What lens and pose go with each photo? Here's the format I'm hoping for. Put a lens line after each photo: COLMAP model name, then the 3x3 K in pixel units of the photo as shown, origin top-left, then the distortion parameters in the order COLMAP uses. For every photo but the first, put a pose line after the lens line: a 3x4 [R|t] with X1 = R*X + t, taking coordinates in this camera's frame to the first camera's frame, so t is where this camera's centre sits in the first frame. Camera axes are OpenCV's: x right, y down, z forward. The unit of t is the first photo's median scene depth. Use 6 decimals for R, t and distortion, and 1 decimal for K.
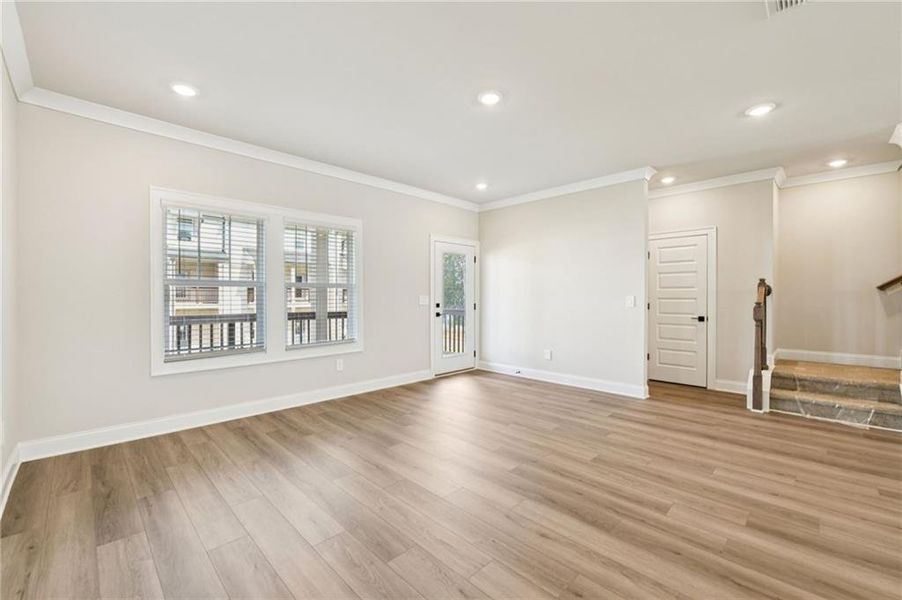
lens RADIAL K [[371.9, 0, 445.9], [0, 371.9, 301.9], [0, 0, 1]] dist [-0.008536, -0.000214]
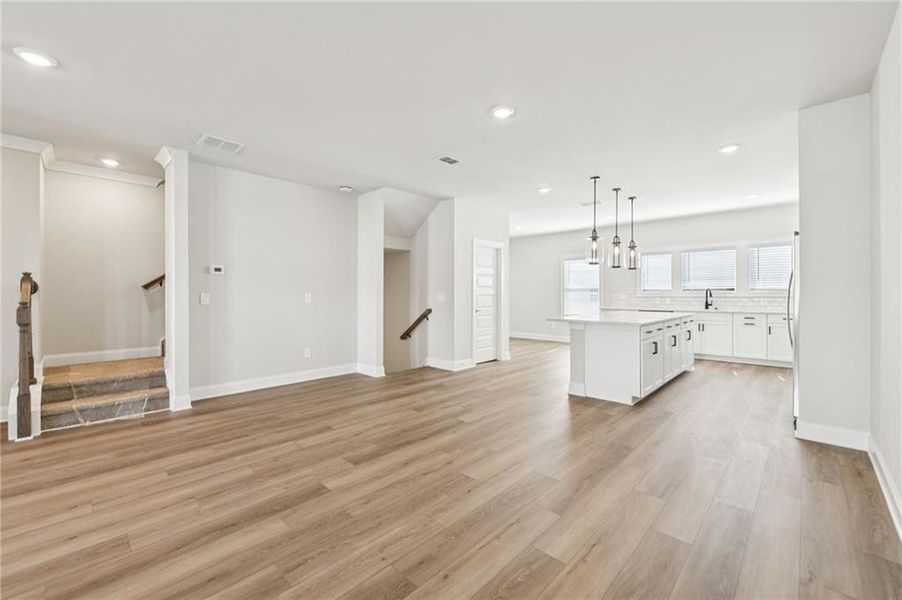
lens RADIAL K [[371.9, 0, 451.3], [0, 371.9, 293.6], [0, 0, 1]] dist [-0.008536, -0.000214]
pose [[-0.019547, 0.002348, 0.999806, 0.037893], [0.016535, 0.999861, -0.002025, 0.000397], [-0.999672, 0.016492, -0.019583, 0.097116]]
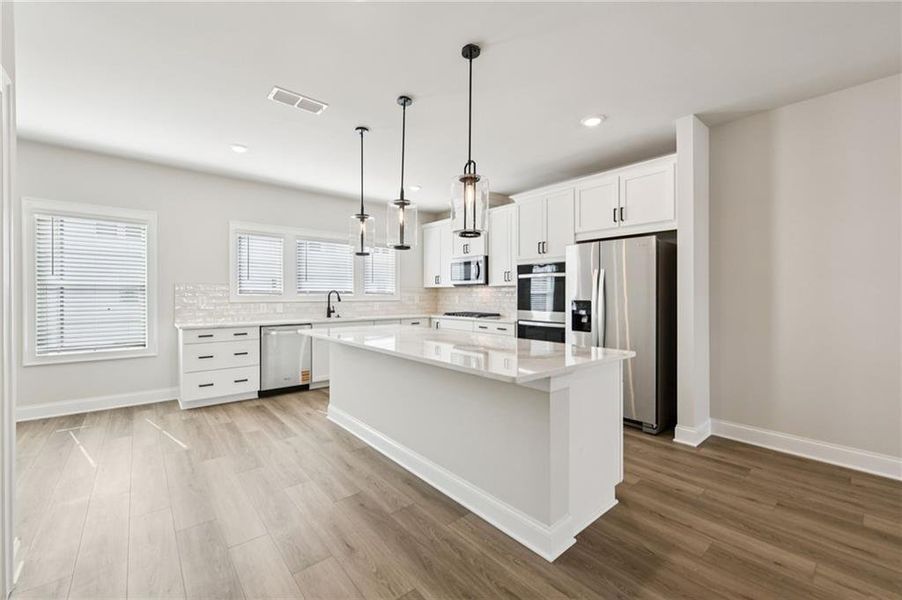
lens RADIAL K [[371.9, 0, 444.6], [0, 371.9, 290.7], [0, 0, 1]] dist [-0.008536, -0.000214]
pose [[-0.994856, -0.000524, 0.101301, 0.977072], [-0.000273, 0.999997, 0.002496, -0.008556], [-0.101302, 0.002456, -0.994853, 0.155025]]
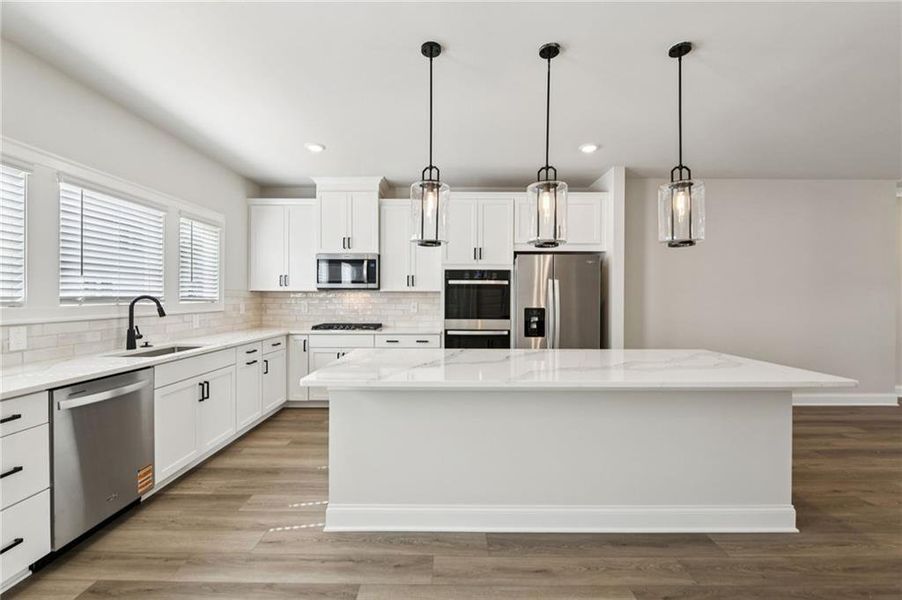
lens RADIAL K [[371.9, 0, 445.8], [0, 371.9, 298.5], [0, 0, 1]] dist [-0.008536, -0.000214]
pose [[-0.718754, -0.000235, -0.695265, 1.474039], [-0.011625, 0.999864, 0.011680, -0.014341], [0.695168, 0.016477, -0.718659, -0.177522]]
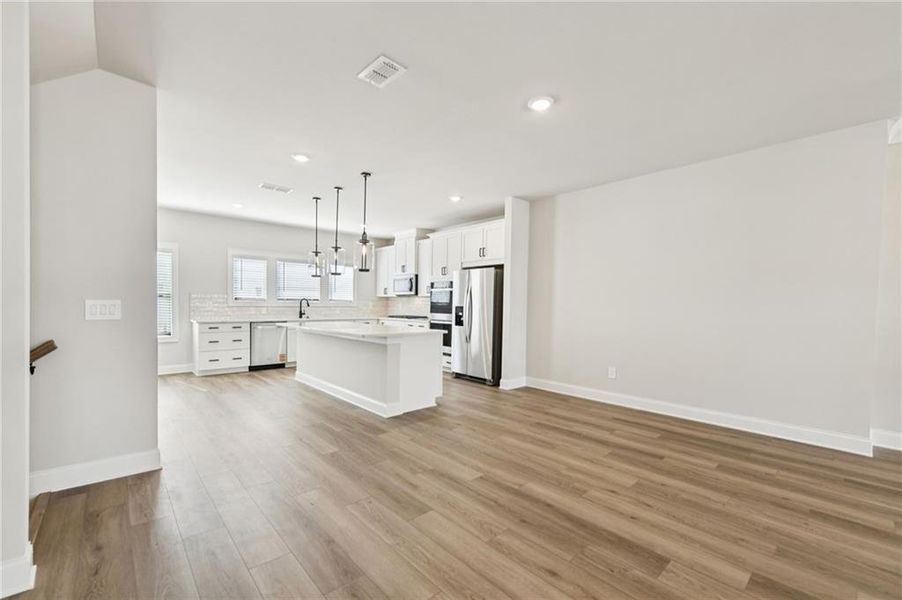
lens RADIAL K [[371.9, 0, 452.8], [0, 371.9, 308.0], [0, 0, 1]] dist [-0.008536, -0.000214]
pose [[-0.998766, -0.010822, 0.048466, 0.739002], [-0.009705, 0.999683, 0.023220, -0.008610], [-0.048702, 0.022721, -0.998555, 0.572146]]
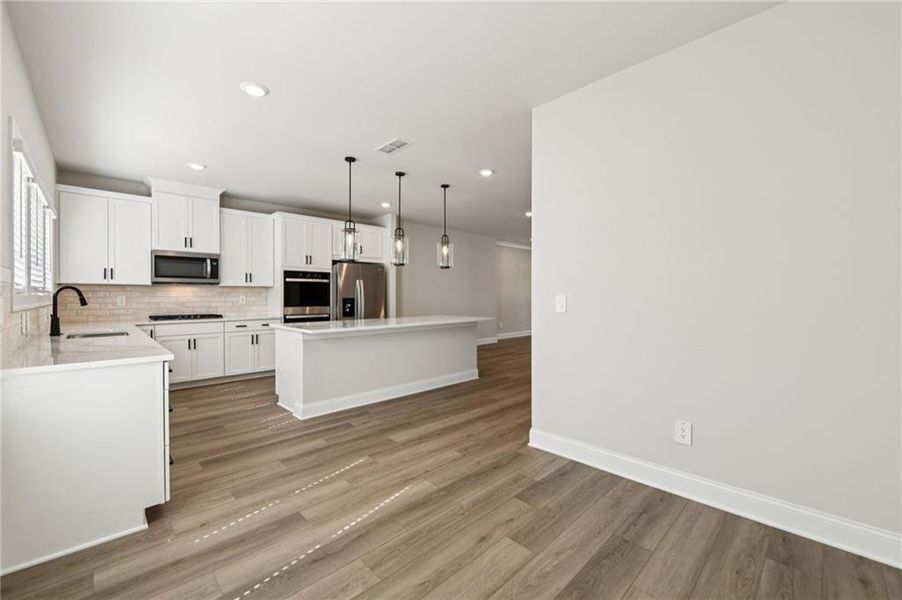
lens RADIAL K [[371.9, 0, 450.0], [0, 371.9, 294.6], [0, 0, 1]] dist [-0.008536, -0.000214]
pose [[-0.019704, -0.004825, -0.999794, 2.004822], [-0.009271, 0.999946, -0.004643, 0.004369], [0.999763, 0.009178, -0.019748, -0.259166]]
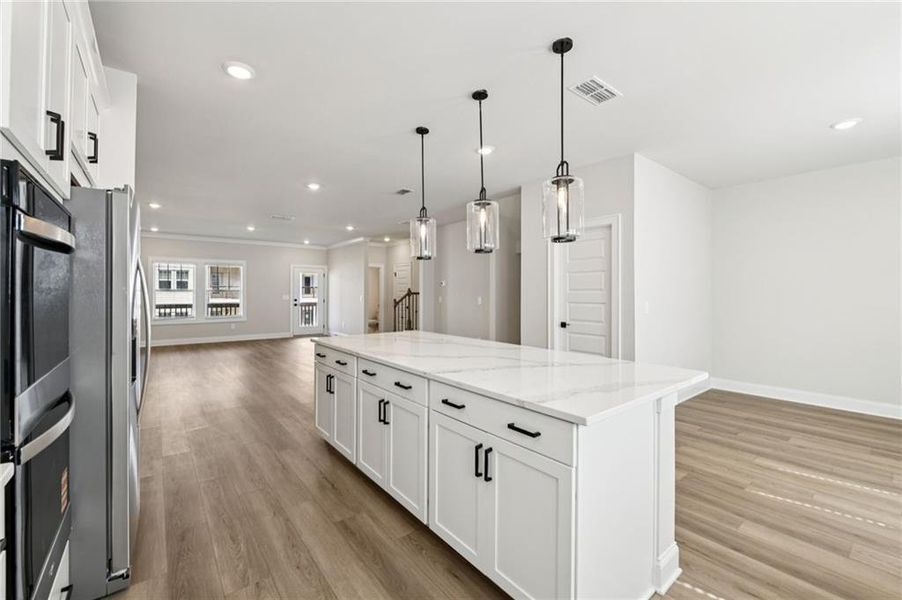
lens RADIAL K [[371.9, 0, 450.1], [0, 371.9, 290.2], [0, 0, 1]] dist [-0.008536, -0.000214]
pose [[0.993228, 0.001915, -0.116169, 1.113493], [-0.004563, 0.999736, -0.022538, -0.003321], [0.116095, 0.022915, 0.992974, -0.928457]]
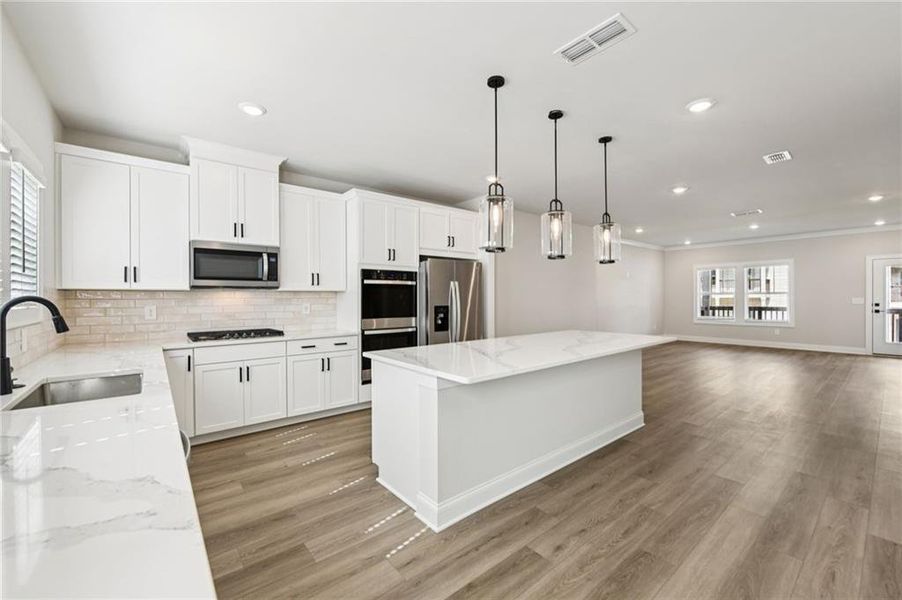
lens RADIAL K [[371.9, 0, 447.7], [0, 371.9, 295.5], [0, 0, 1]] dist [-0.008536, -0.000214]
pose [[-0.107621, -0.004420, -0.994182, 1.688570], [-0.007249, 0.999967, -0.003661, -0.009060], [0.994166, 0.006813, -0.107649, -0.506162]]
